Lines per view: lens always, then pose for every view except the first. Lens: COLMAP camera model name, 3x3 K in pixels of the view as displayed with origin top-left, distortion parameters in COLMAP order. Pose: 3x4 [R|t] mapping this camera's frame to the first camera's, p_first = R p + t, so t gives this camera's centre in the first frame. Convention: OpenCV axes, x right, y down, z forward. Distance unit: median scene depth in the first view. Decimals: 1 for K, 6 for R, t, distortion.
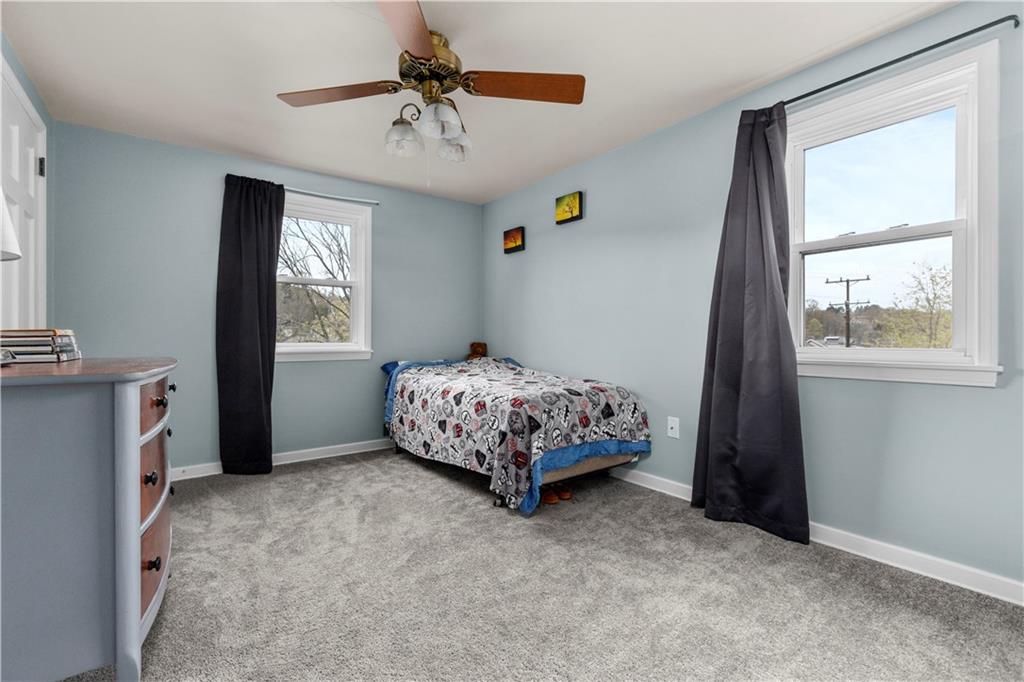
lens RADIAL K [[465.6, 0, 511.9], [0, 465.6, 336.1], [0, 0, 1]] dist [0.003201, -0.001490]
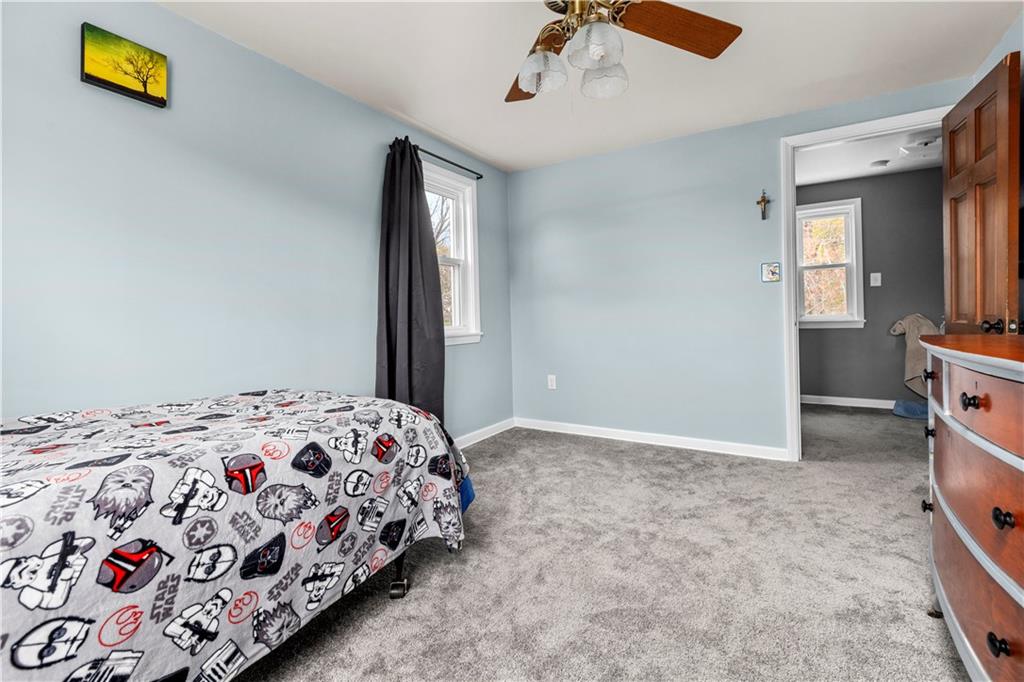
lens RADIAL K [[465.6, 0, 506.1], [0, 465.6, 320.4], [0, 0, 1]] dist [0.003201, -0.001490]
pose [[-0.371953, 0.003817, 0.928244, -0.617334], [0.019756, 0.999798, 0.003805, 0.001692], [-0.928041, 0.019754, -0.371953, 1.027744]]
